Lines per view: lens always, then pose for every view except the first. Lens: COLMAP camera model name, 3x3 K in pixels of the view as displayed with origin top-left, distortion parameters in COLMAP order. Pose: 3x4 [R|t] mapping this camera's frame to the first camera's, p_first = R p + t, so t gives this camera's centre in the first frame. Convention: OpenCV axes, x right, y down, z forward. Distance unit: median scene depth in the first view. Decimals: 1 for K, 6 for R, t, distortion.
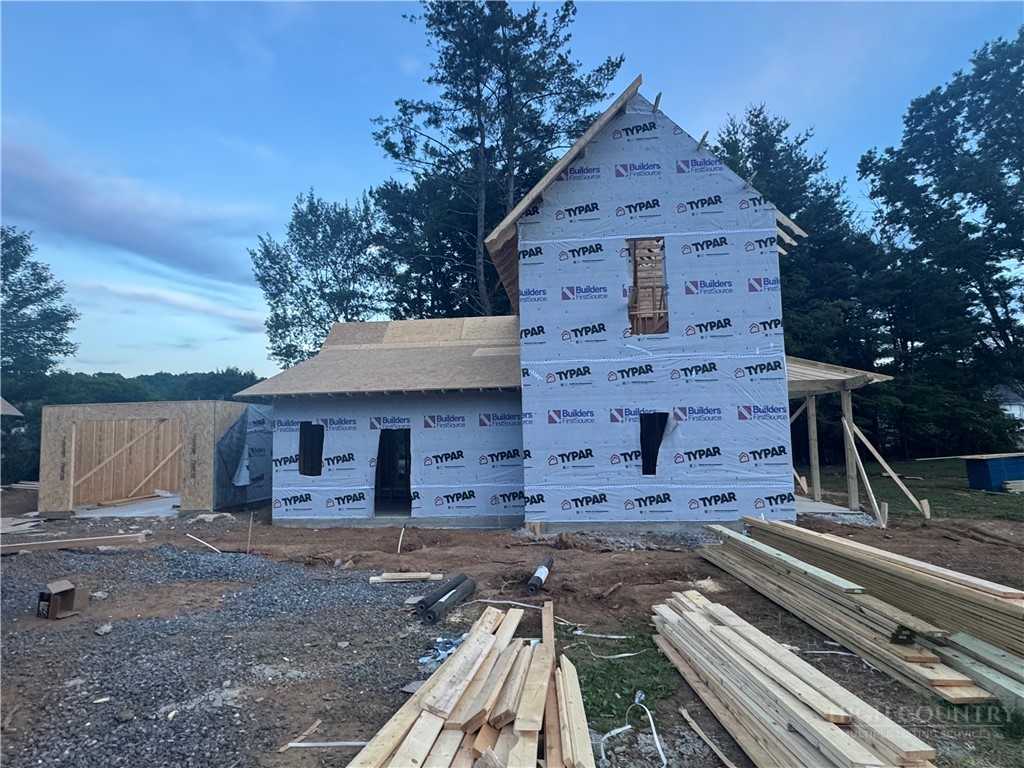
lens RADIAL K [[594.3, 0, 514.1], [0, 594.3, 380.4], [0, 0, 1]] dist [-0.007381, 0.005336]
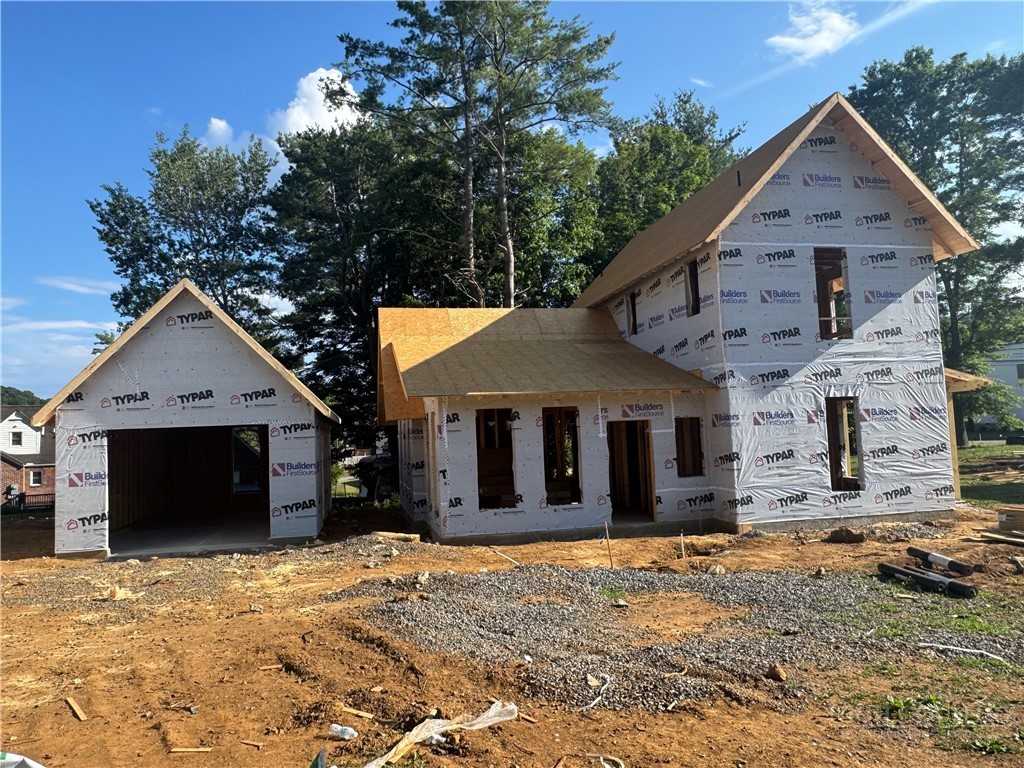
lens RADIAL K [[720.7, 0, 505.7], [0, 720.7, 380.0], [0, 0, 1]] dist [-0.007645, 0.000675]
pose [[0.952144, 0.009578, 0.305501, -0.715500], [-0.010019, 0.999950, -0.000125, 0.000070], [-0.305487, -0.002942, 0.952192, -0.033825]]
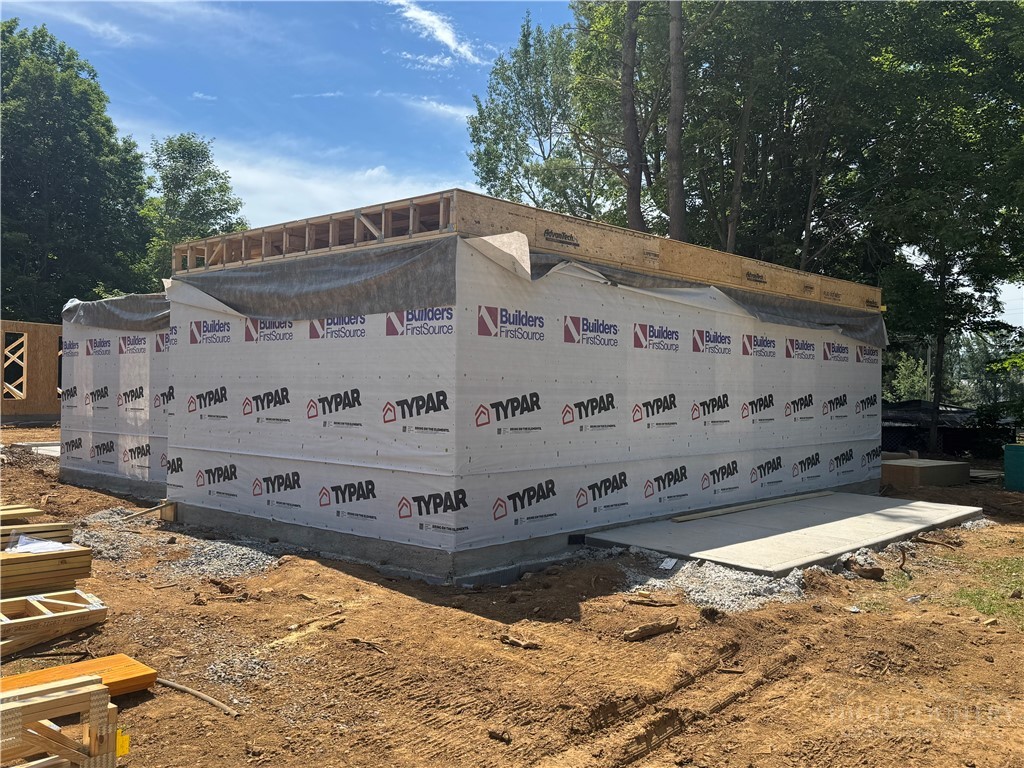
lens RADIAL K [[900.0, 0, 506.7], [0, 900.0, 350.5], [0, 0, 1]] dist [0.039794, 0.004305]
pose [[0.796748, 0.004075, -0.604298, 0.880763], [0.029570, 0.998516, 0.045722, 0.045343], [0.603588, -0.054298, 0.795446, 0.448339]]
